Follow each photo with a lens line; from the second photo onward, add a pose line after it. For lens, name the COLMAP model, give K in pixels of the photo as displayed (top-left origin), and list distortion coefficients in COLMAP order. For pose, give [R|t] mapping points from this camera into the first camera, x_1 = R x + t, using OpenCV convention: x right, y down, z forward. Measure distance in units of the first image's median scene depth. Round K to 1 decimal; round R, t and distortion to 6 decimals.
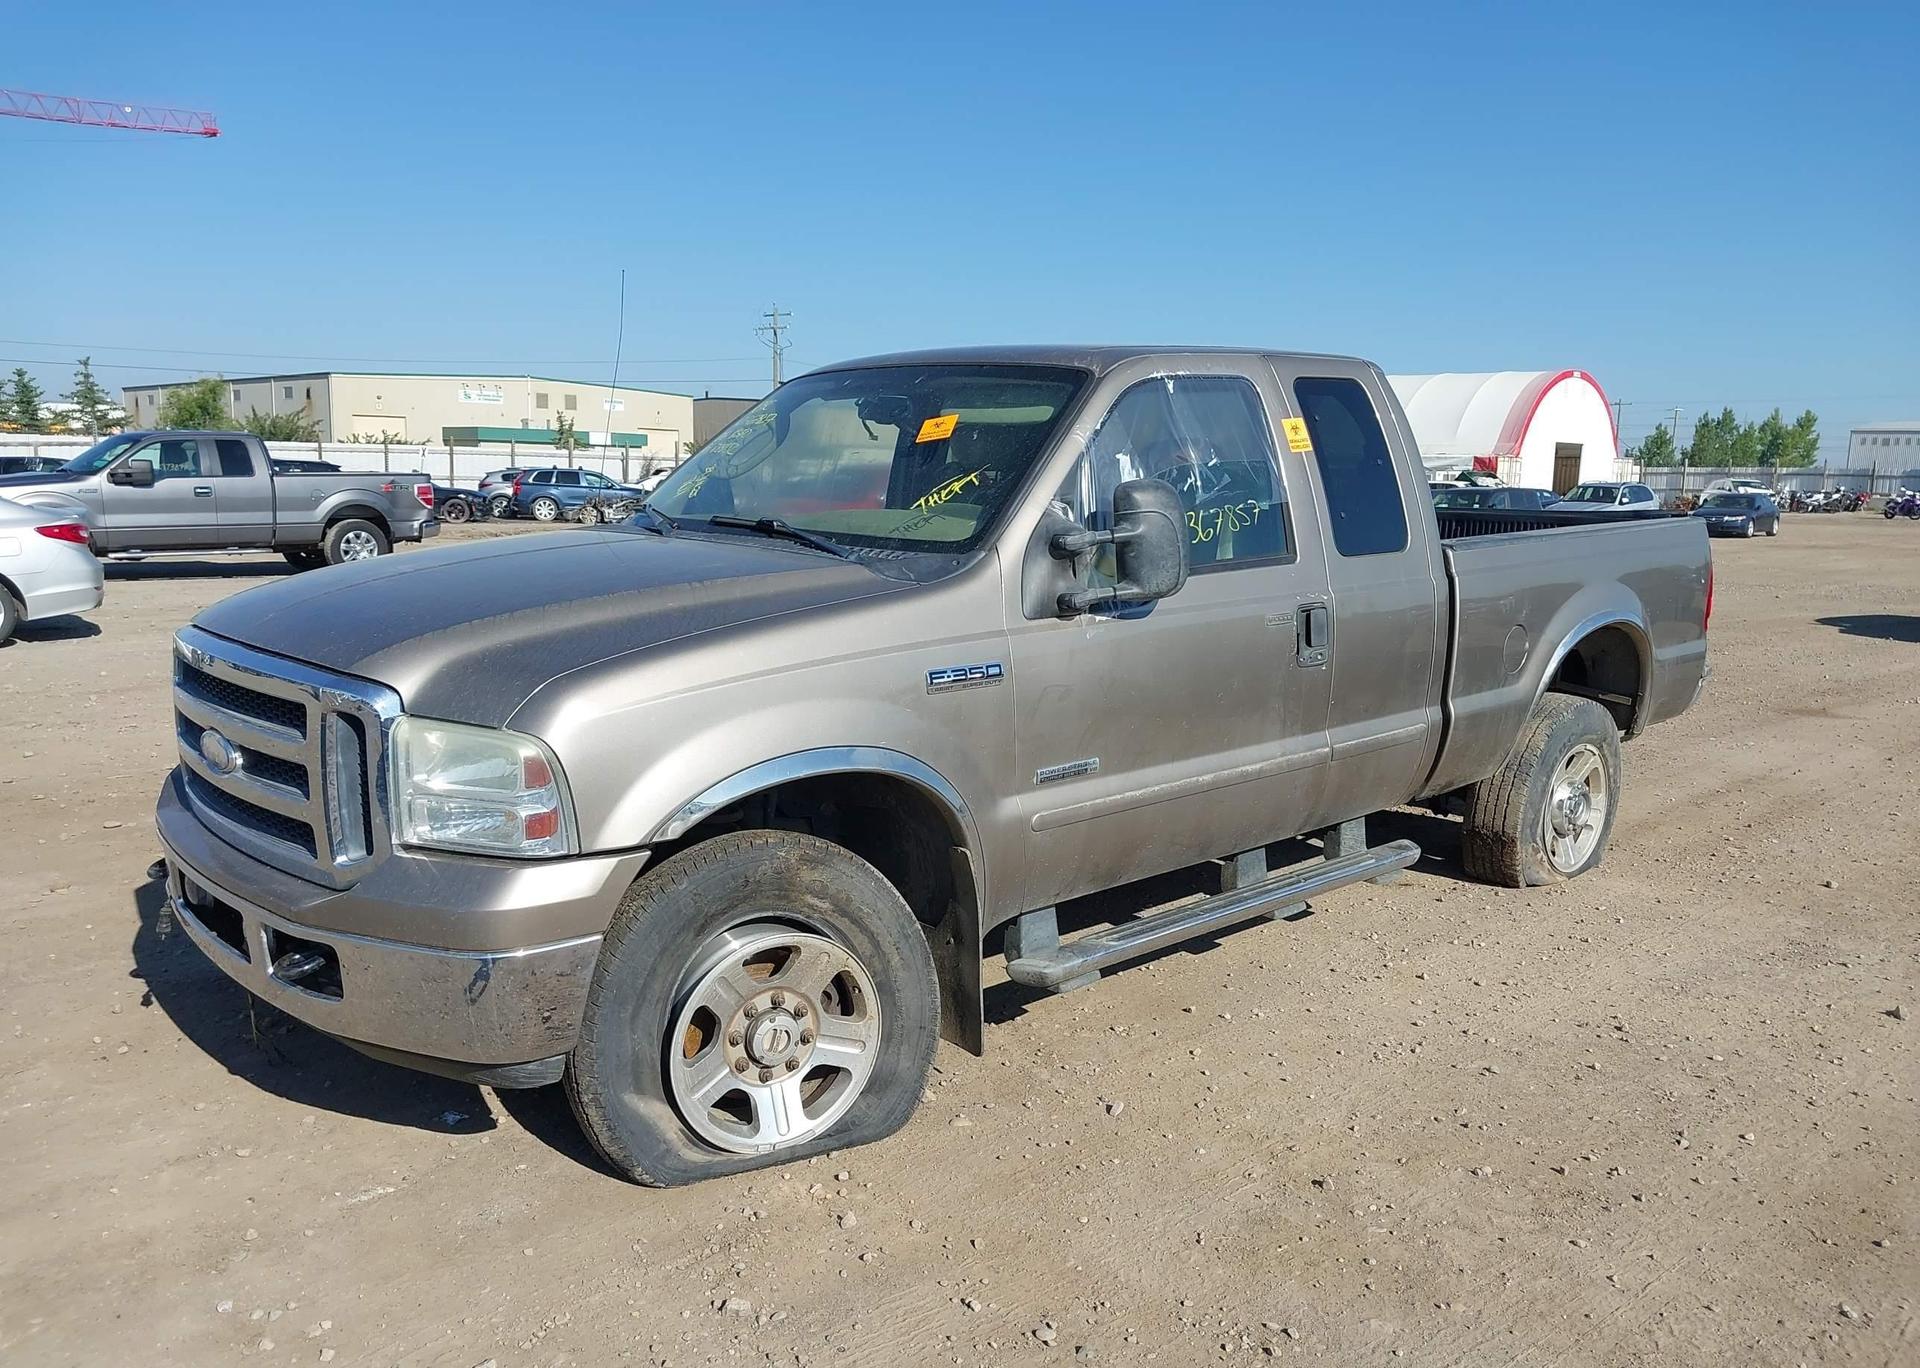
lens RADIAL K [[1505.2, 0, 973.3], [0, 1505.2, 711.8], [0, 0, 1]] dist [0.053546, -0.082136]
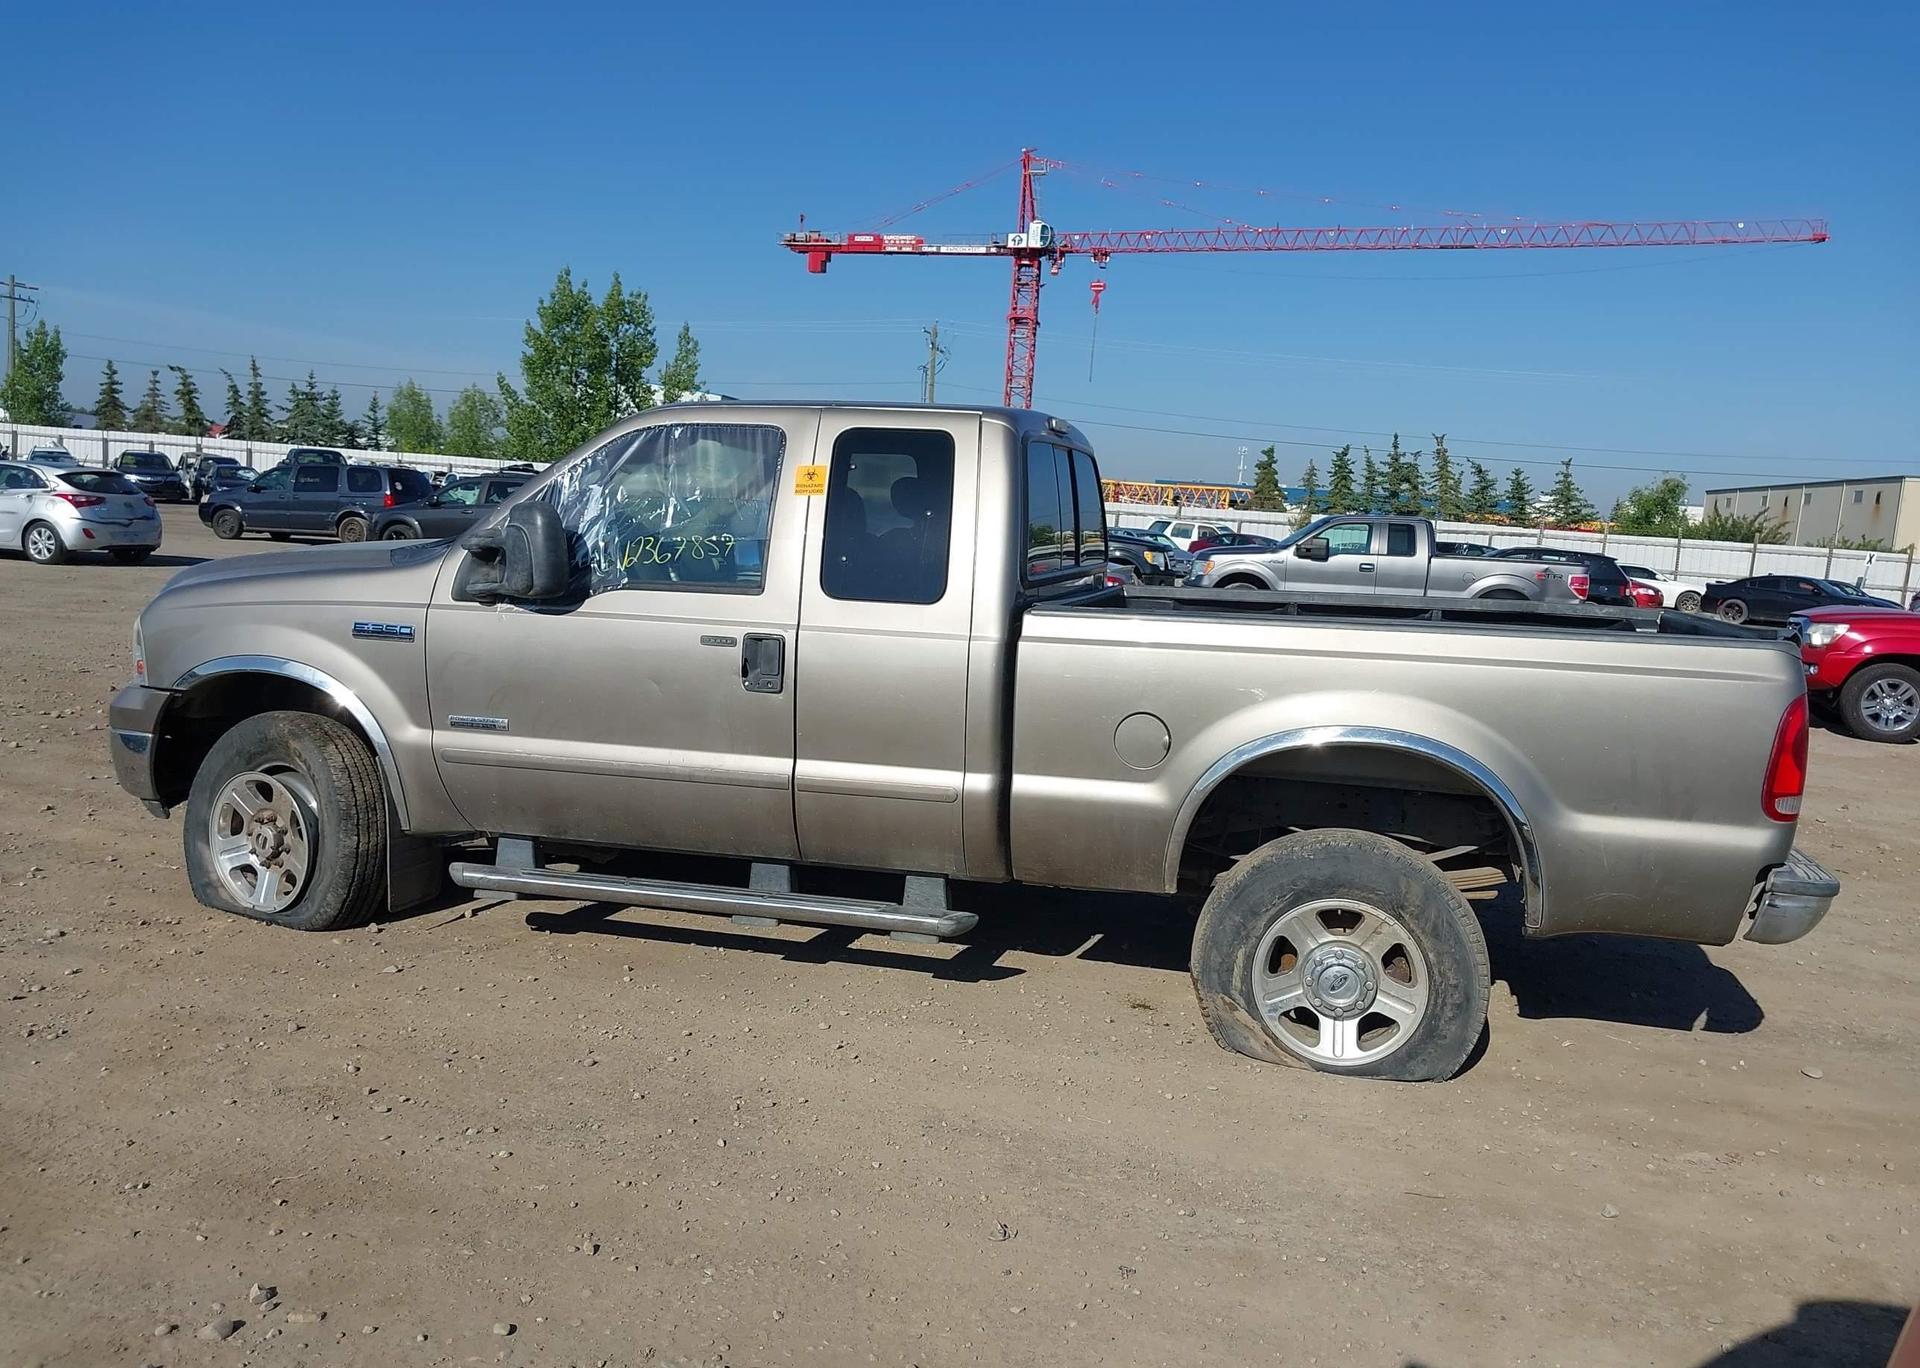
lens RADIAL K [[1505.2, 0, 969.9], [0, 1505.2, 713.5], [0, 0, 1]] dist [0.053546, -0.082136]
pose [[0.555354, 0.134133, -0.820726, 0.890221], [-0.188041, 0.981600, 0.033185, -0.059392], [0.810076, 0.135900, 0.570358, 0.387994]]
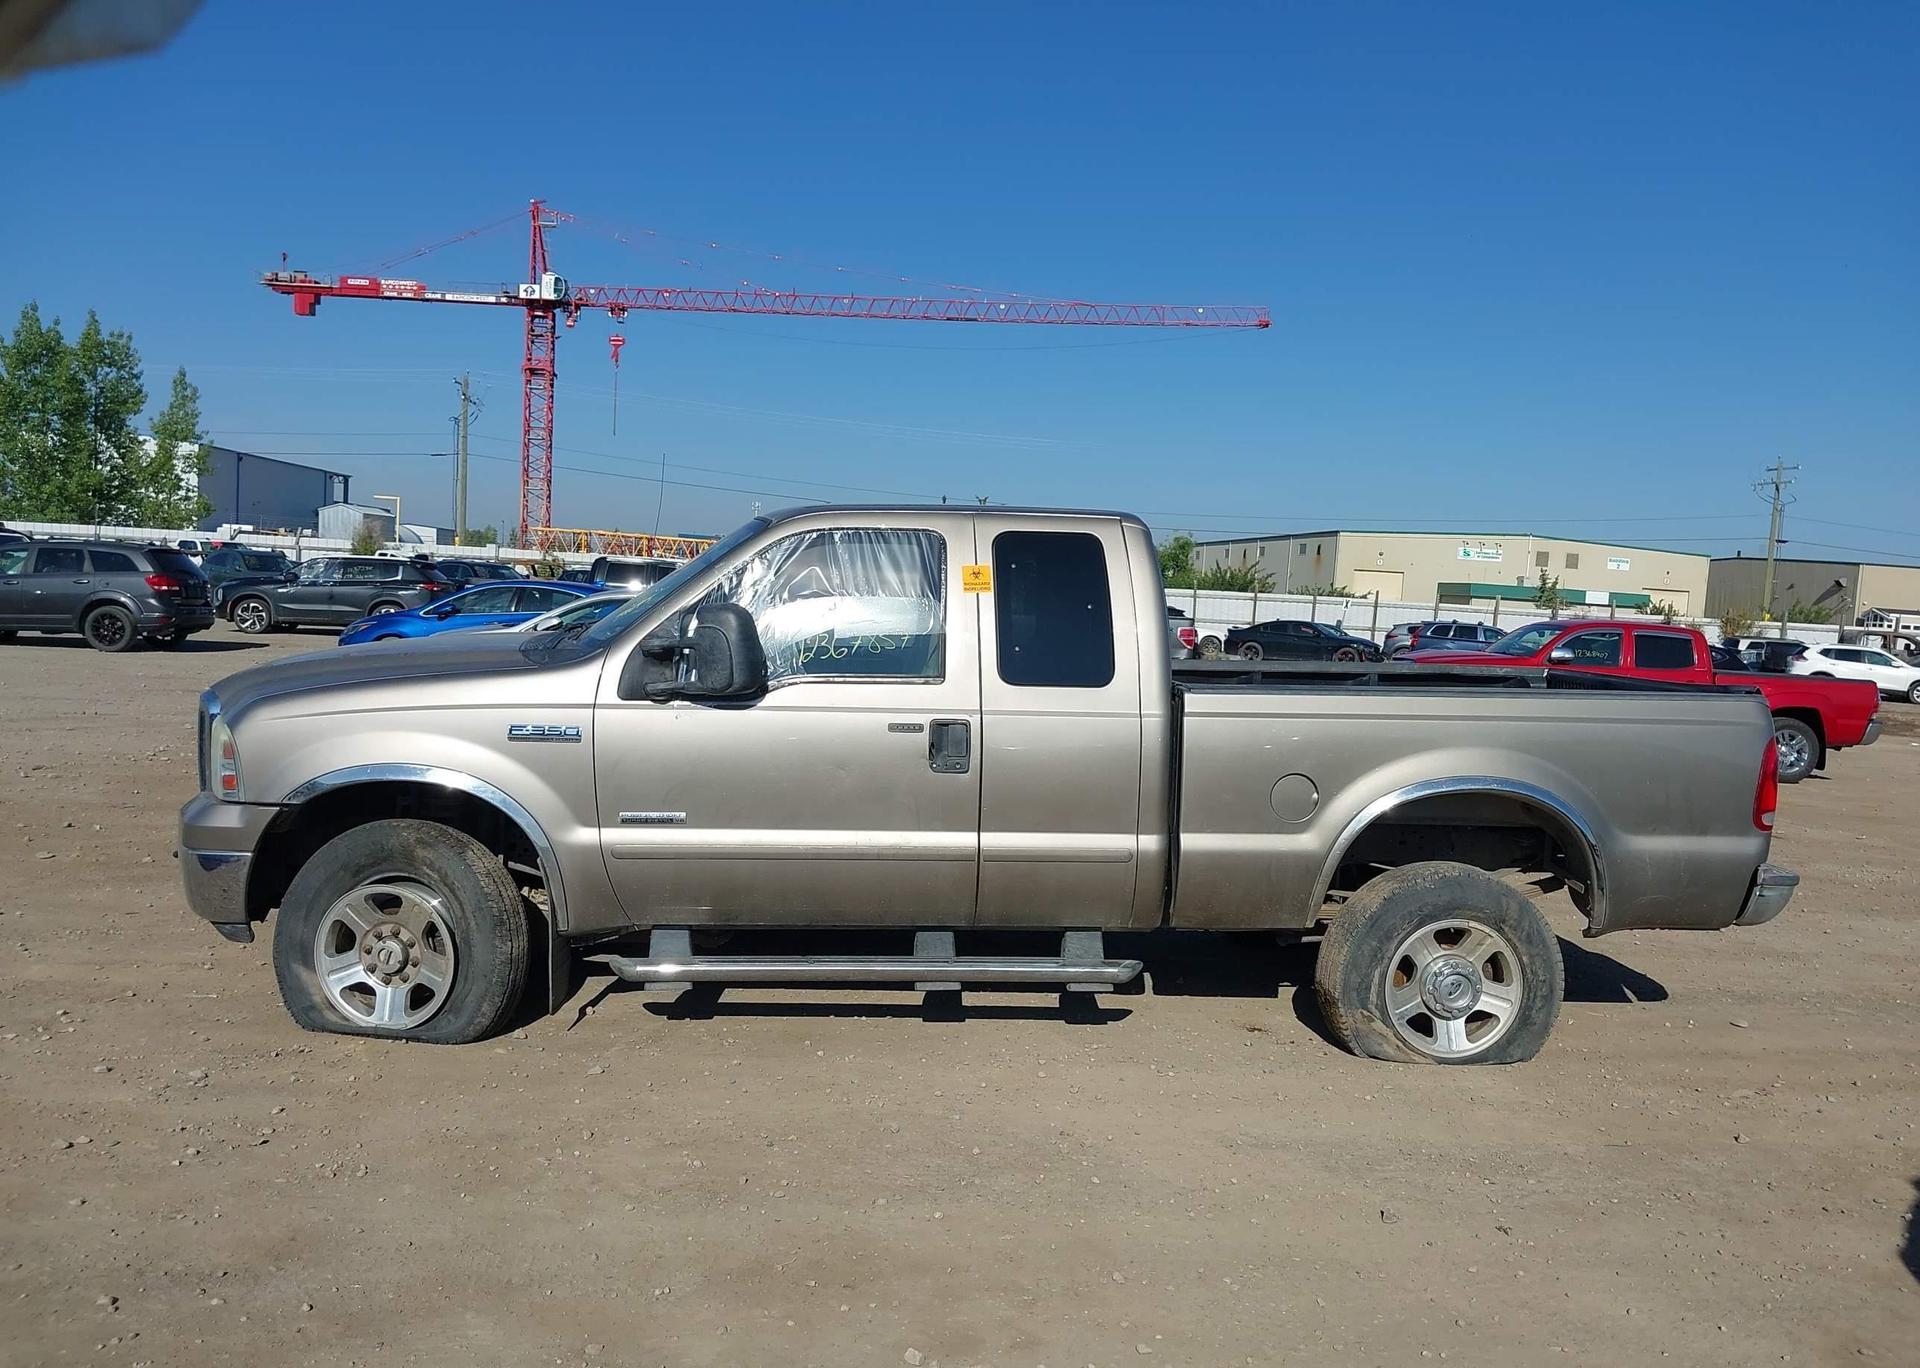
lens RADIAL K [[1505.2, 0, 968.5], [0, 1505.2, 706.6], [0, 0, 1]] dist [0.053546, -0.082136]
pose [[0.789222, 0.074146, -0.609616, 0.704400], [-0.137575, 0.988801, -0.057842, -0.012345], [0.598500, 0.129519, 0.790584, 0.068065]]
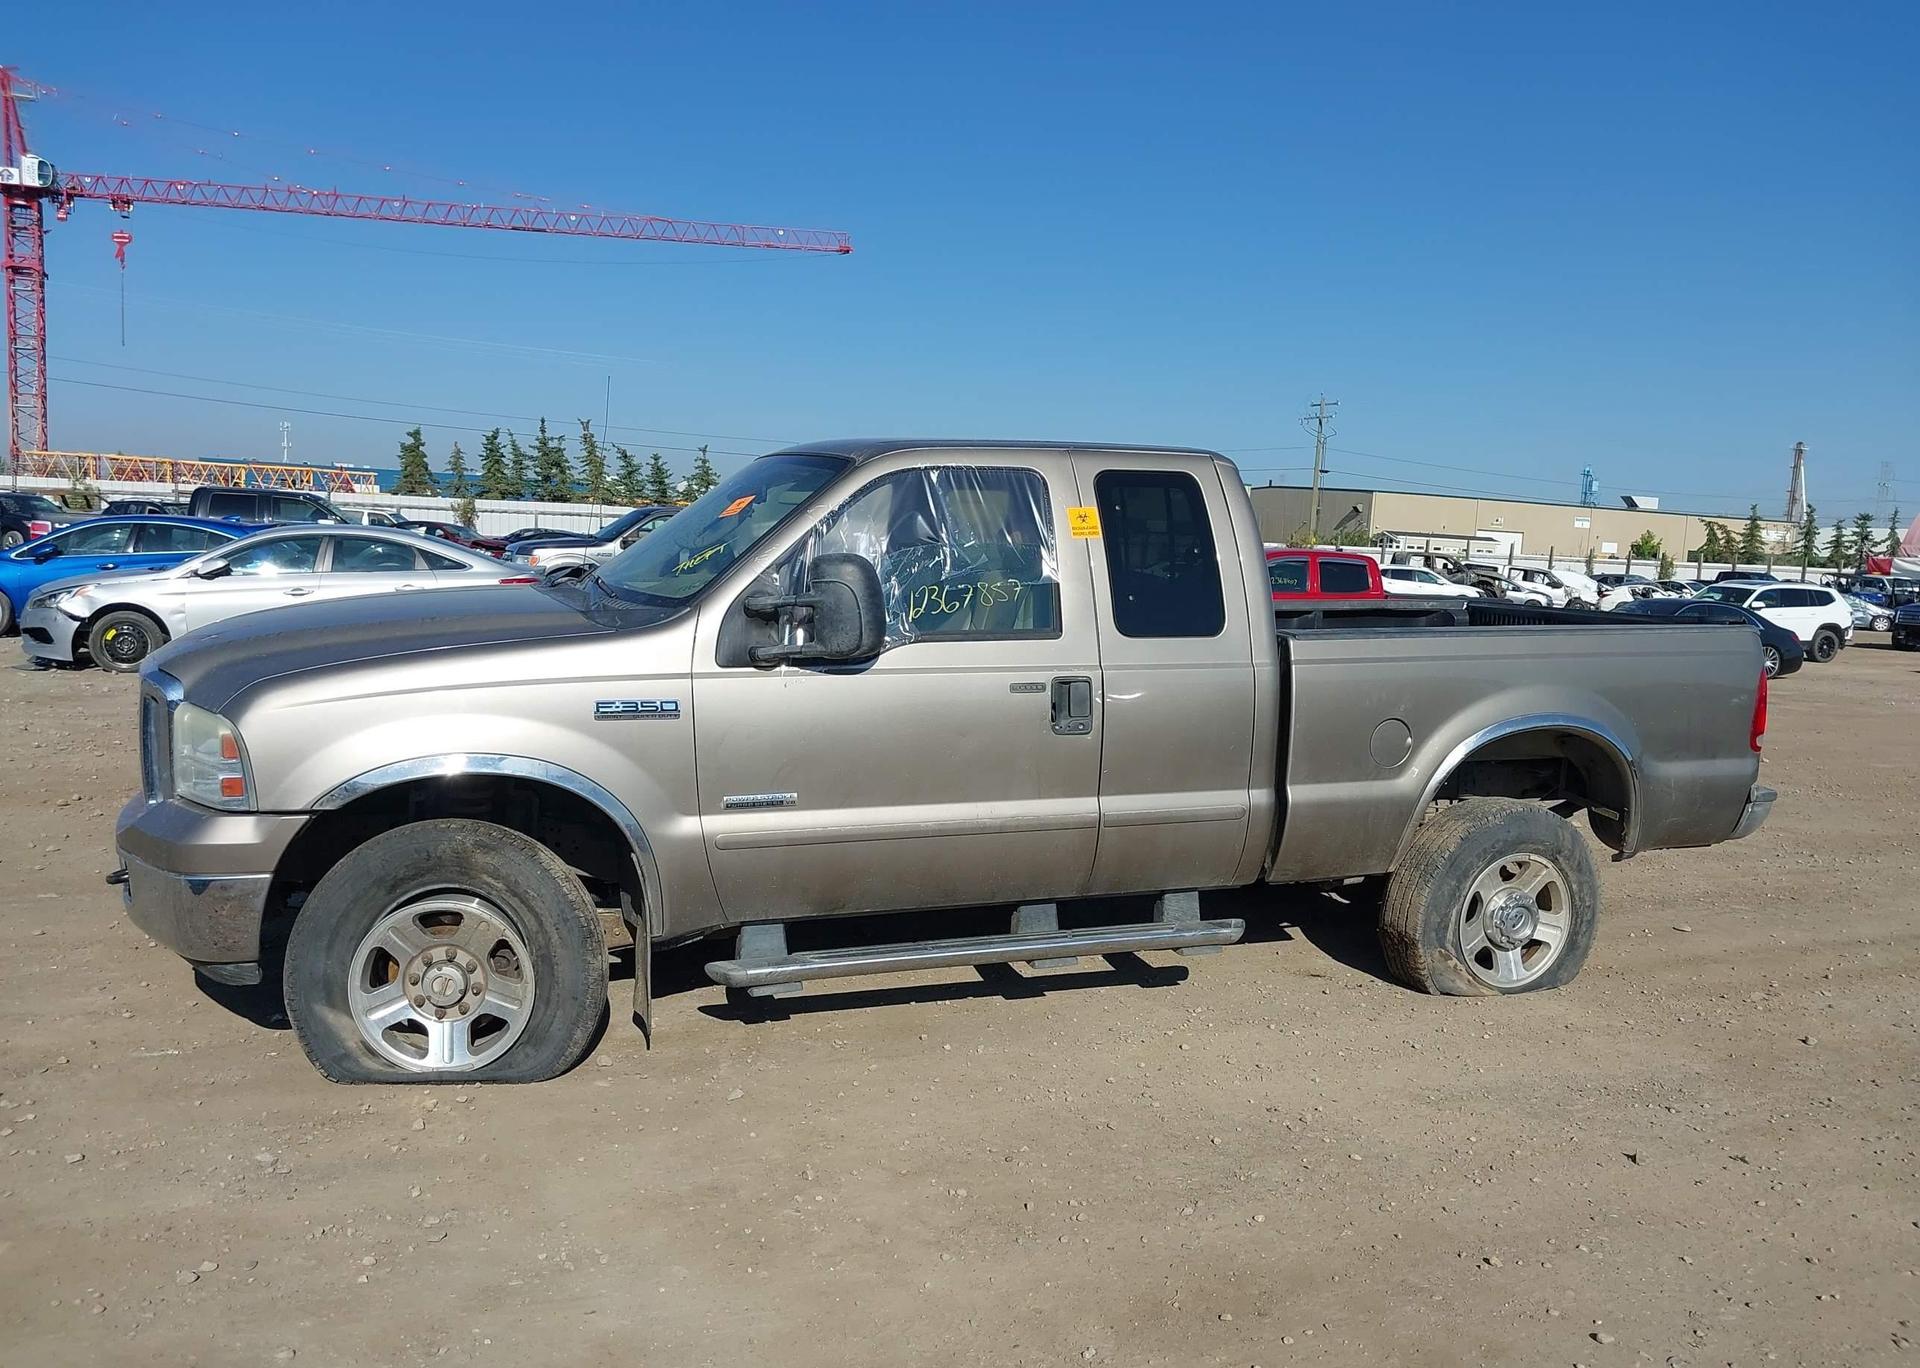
lens RADIAL K [[1505.2, 0, 968.9], [0, 1505.2, 705.7], [0, 0, 1]] dist [0.053546, -0.082136]
pose [[0.928821, 0.067020, -0.364418, 0.410169], [-0.088763, 0.995114, -0.043227, 0.001077], [0.359741, 0.072498, 0.930232, -0.016911]]
